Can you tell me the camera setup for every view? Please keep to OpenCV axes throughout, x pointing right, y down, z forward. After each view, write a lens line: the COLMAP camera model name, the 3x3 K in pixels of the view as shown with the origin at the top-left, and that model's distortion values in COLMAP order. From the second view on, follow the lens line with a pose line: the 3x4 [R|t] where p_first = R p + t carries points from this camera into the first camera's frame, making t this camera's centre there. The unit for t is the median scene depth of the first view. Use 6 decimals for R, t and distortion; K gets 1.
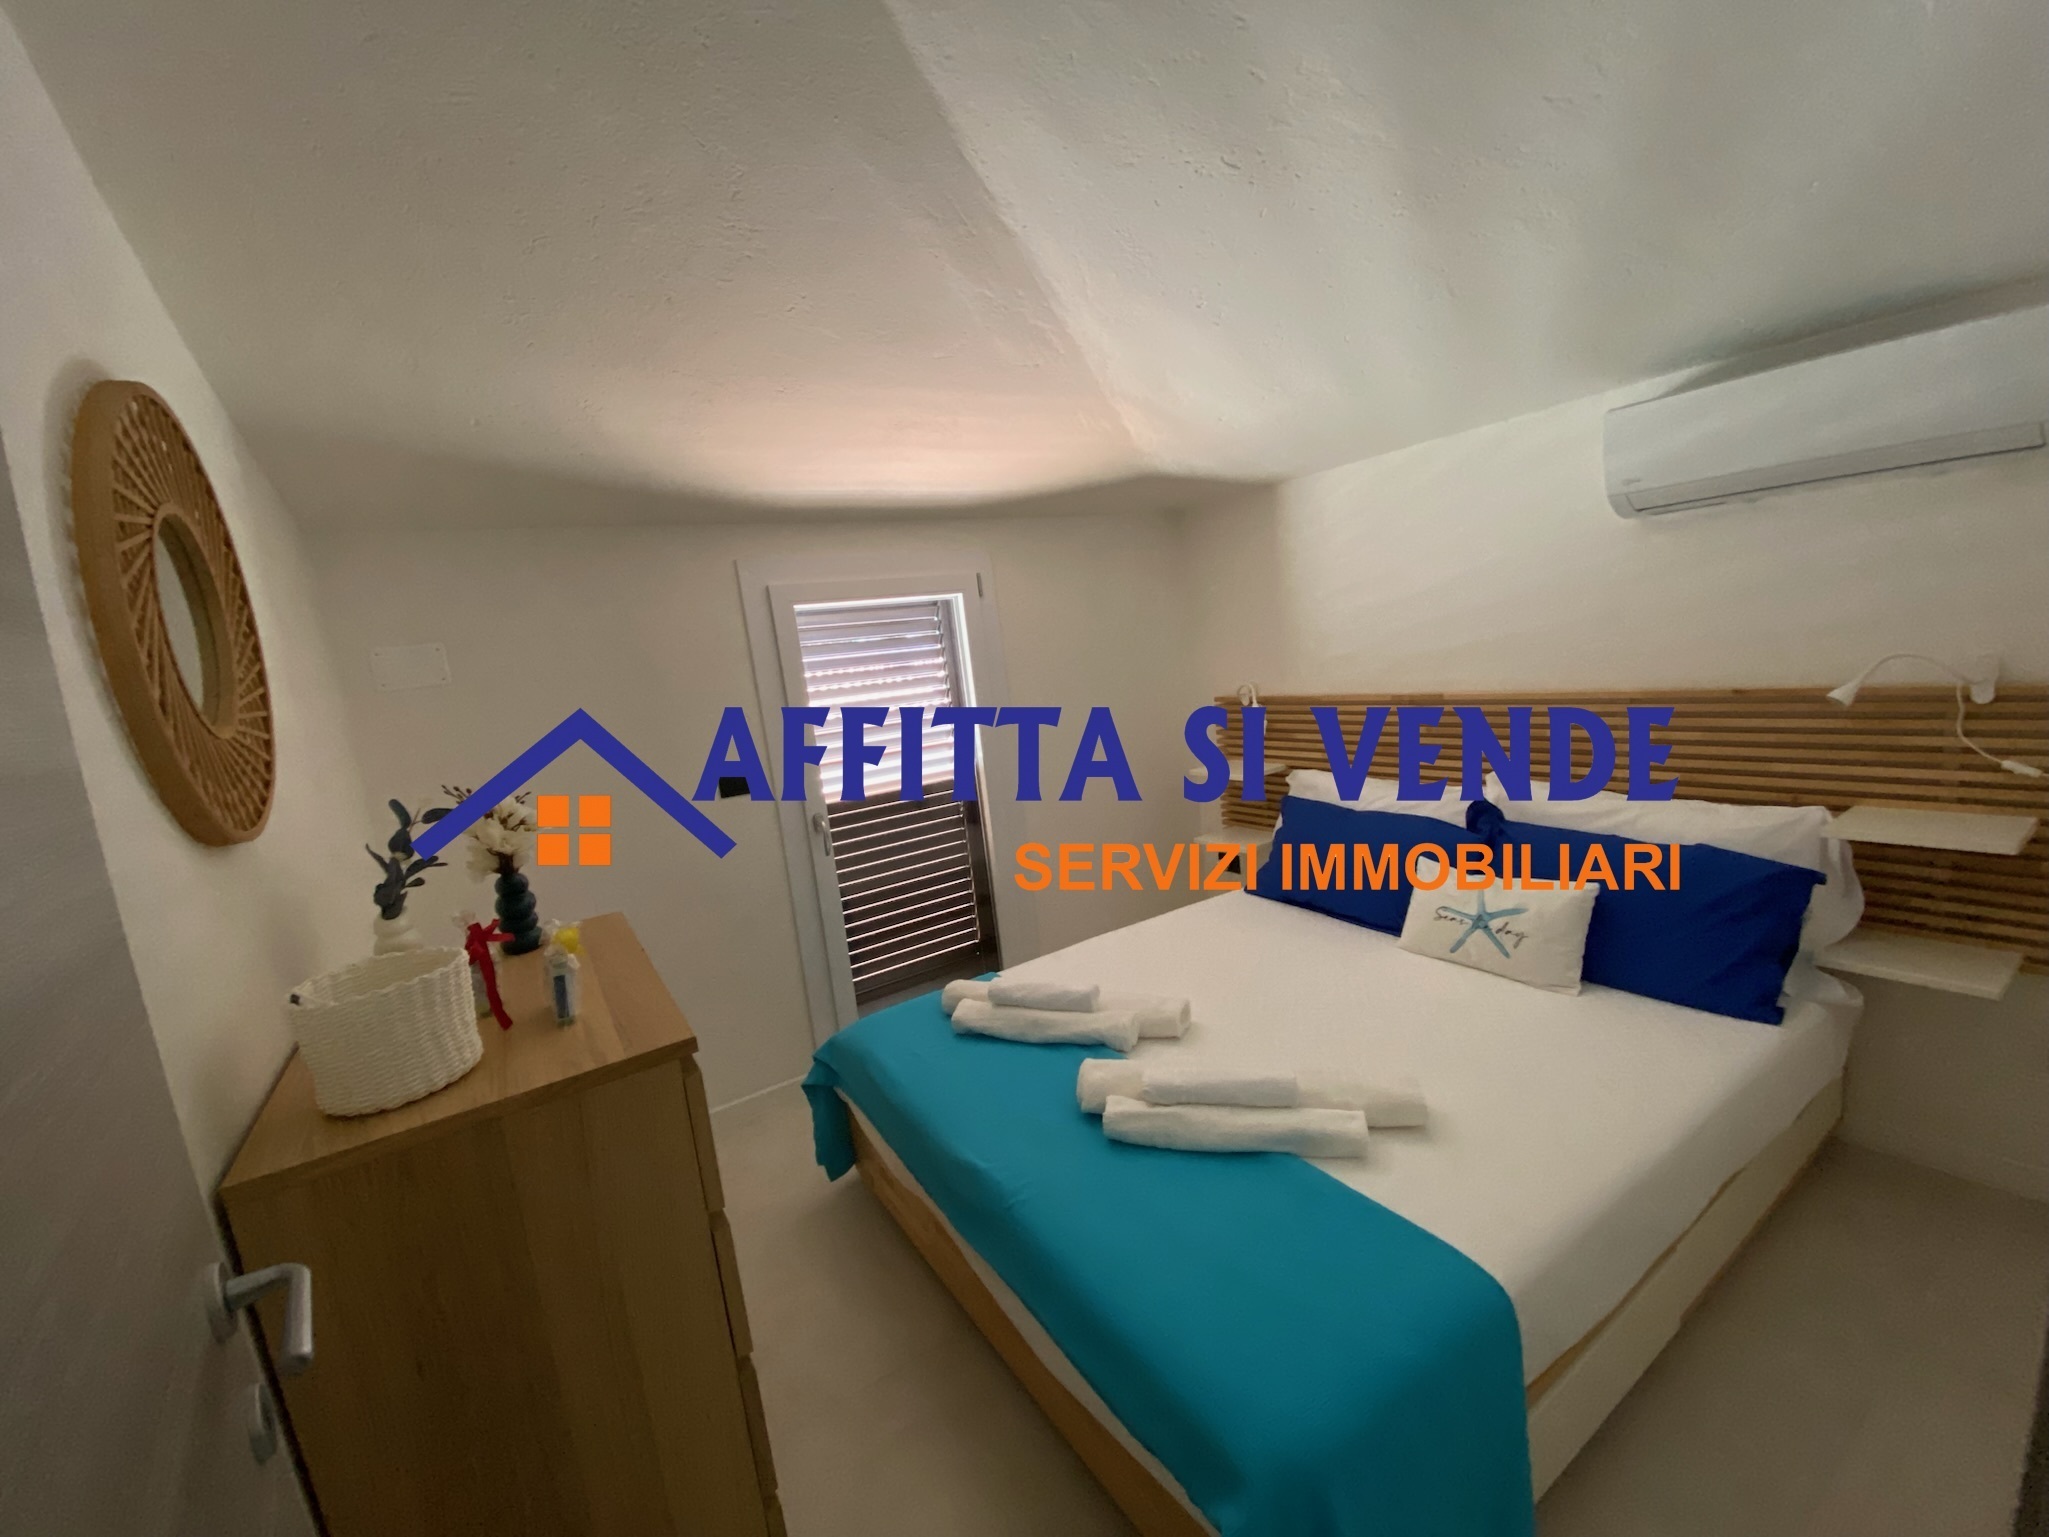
lens RADIAL K [[826.4, 0, 1024.5], [0, 826.4, 768.5], [0, 0, 1]] dist [-0.043000, -0.000108]
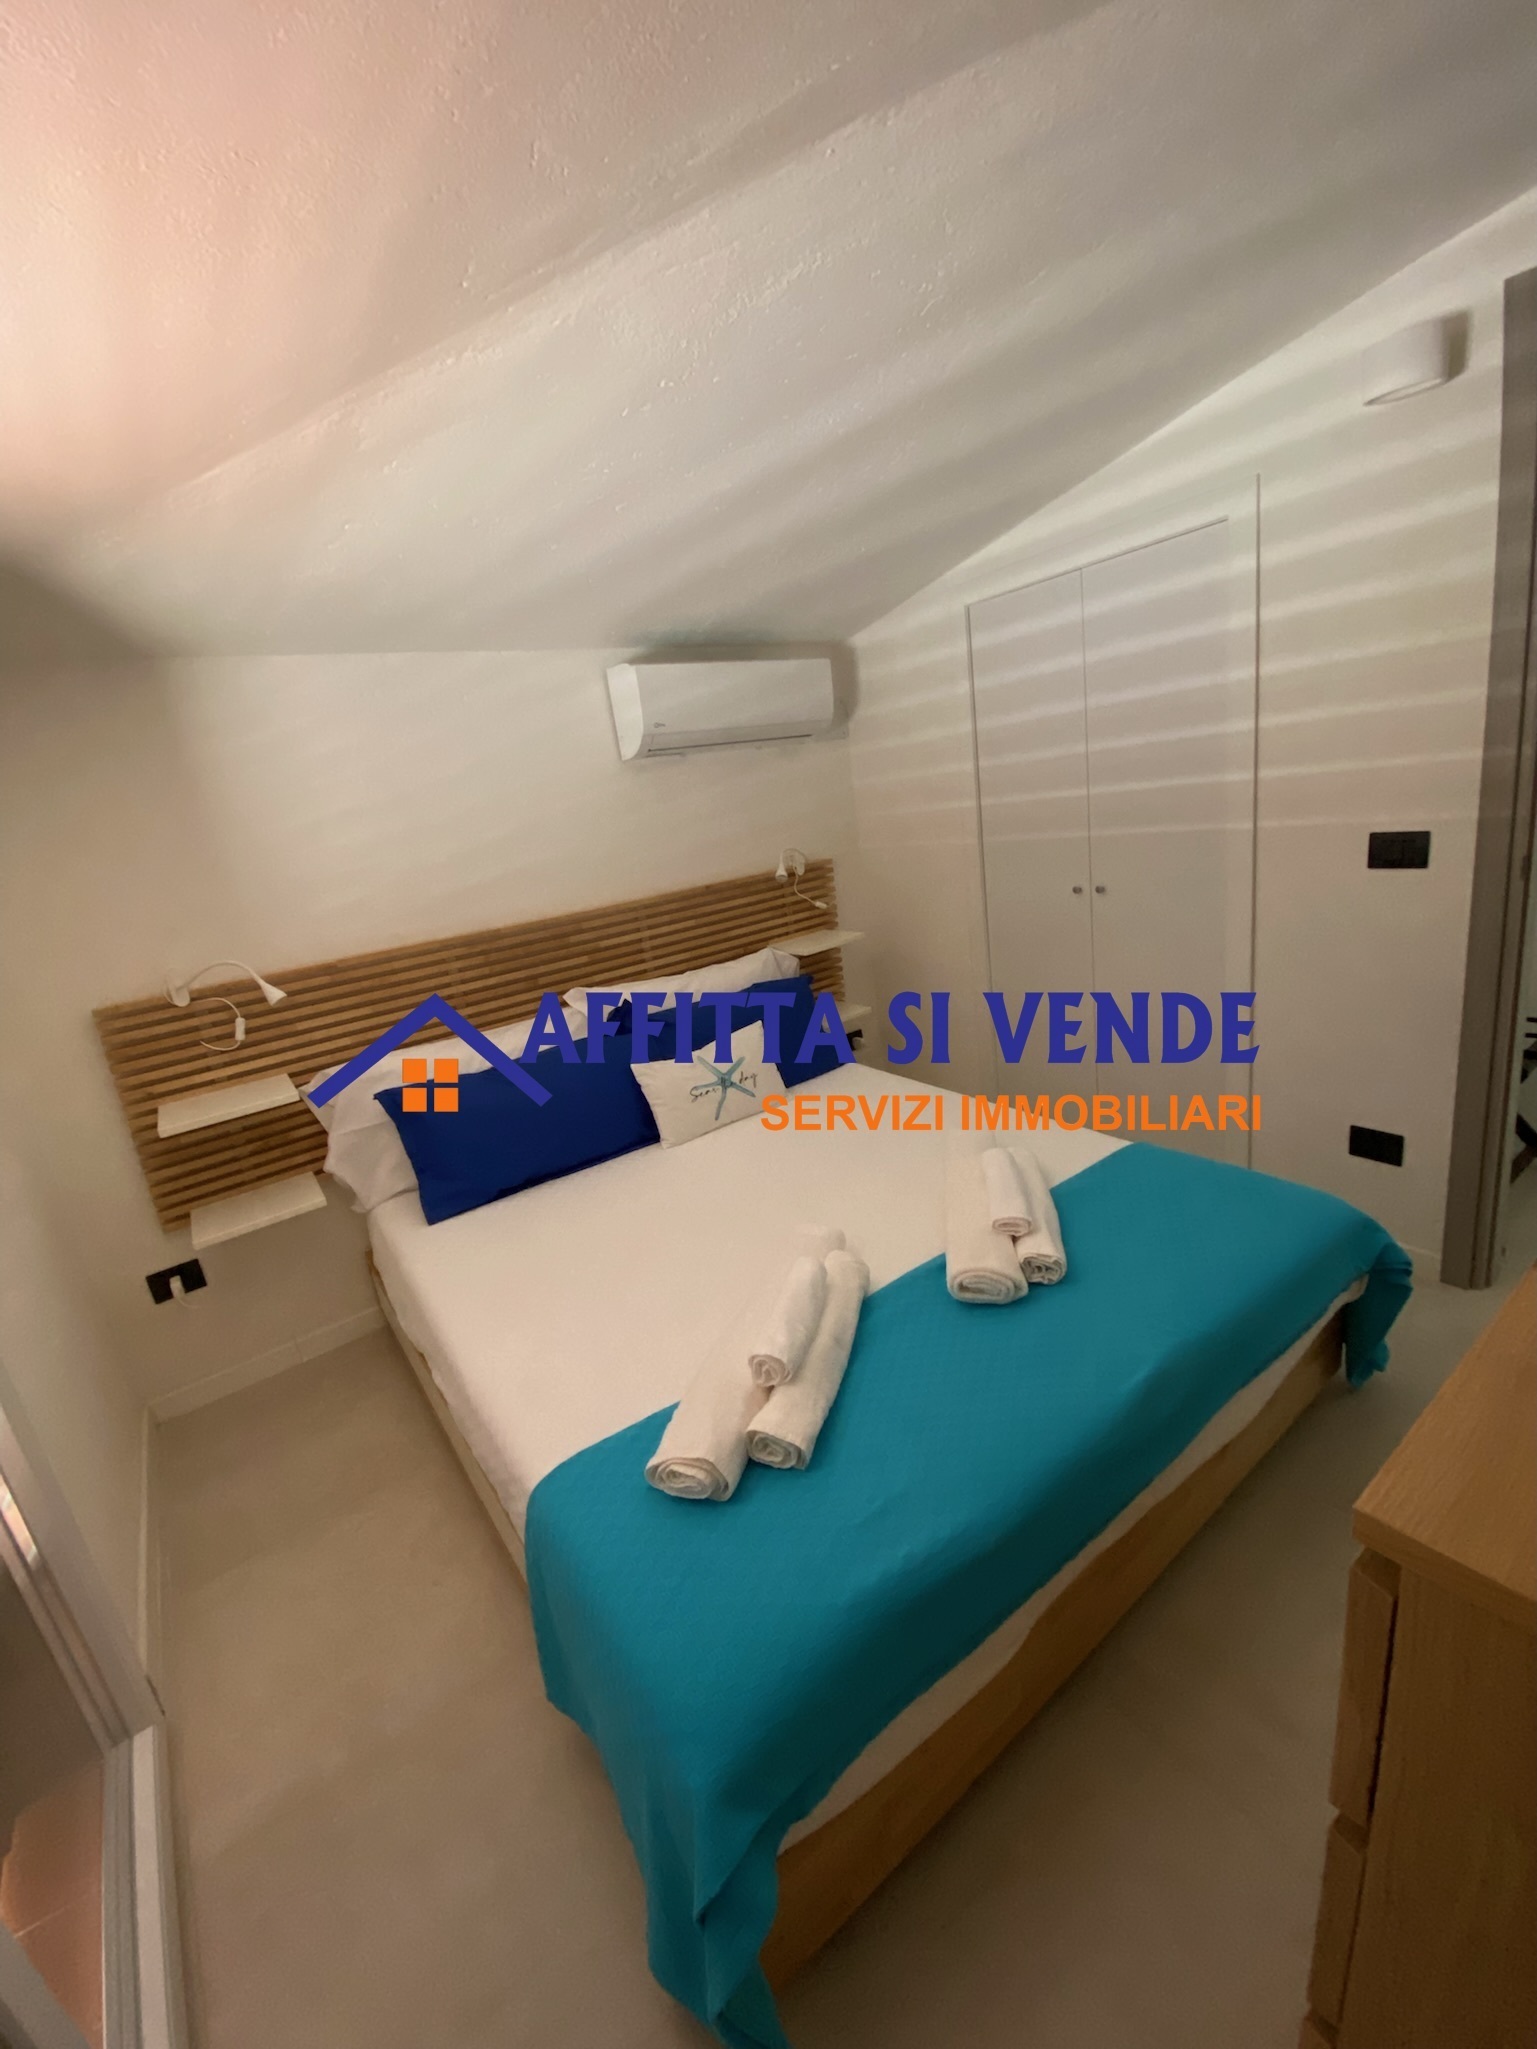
lens RADIAL K [[805.1, 0, 768.5], [0, 805.1, 1024.5], [0, 0, 1]] dist [0.017870, -0.010810]
pose [[-0.017744, -0.164776, 0.986171, -0.602665], [0.282055, 0.945442, 0.163045, -0.066740], [-0.959234, 0.281047, 0.029700, 0.910154]]
